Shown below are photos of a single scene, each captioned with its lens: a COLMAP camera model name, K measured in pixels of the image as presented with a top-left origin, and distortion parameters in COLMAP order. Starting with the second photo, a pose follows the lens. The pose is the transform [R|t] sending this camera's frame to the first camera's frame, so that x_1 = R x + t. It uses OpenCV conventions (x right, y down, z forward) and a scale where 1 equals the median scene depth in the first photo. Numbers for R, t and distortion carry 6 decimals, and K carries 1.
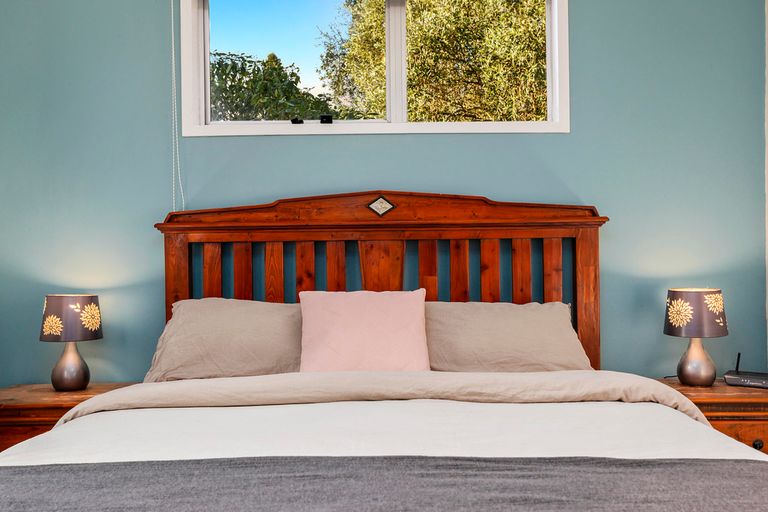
lens RADIAL K [[745.6, 0, 384.0], [0, 745.6, 256.0], [0, 0, 1]] dist [0.006438, 0.005357]
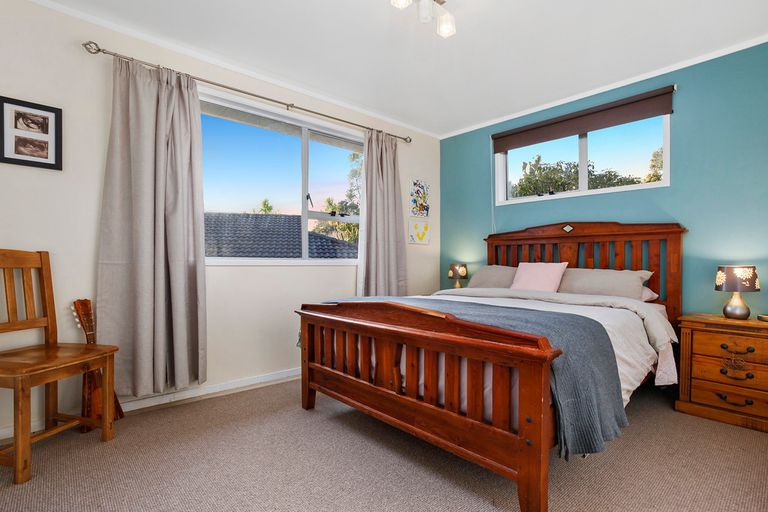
lens RADIAL K [[389.5, 0, 384.0], [0, 389.5, 256.0], [0, 0, 1]] dist [0.000600, 0.000131]
pose [[0.678118, 0.001446, -0.734952, 0.505543], [-0.003460, 0.999993, -0.001225, 0.023545], [0.734945, 0.003374, 0.678118, -0.258079]]
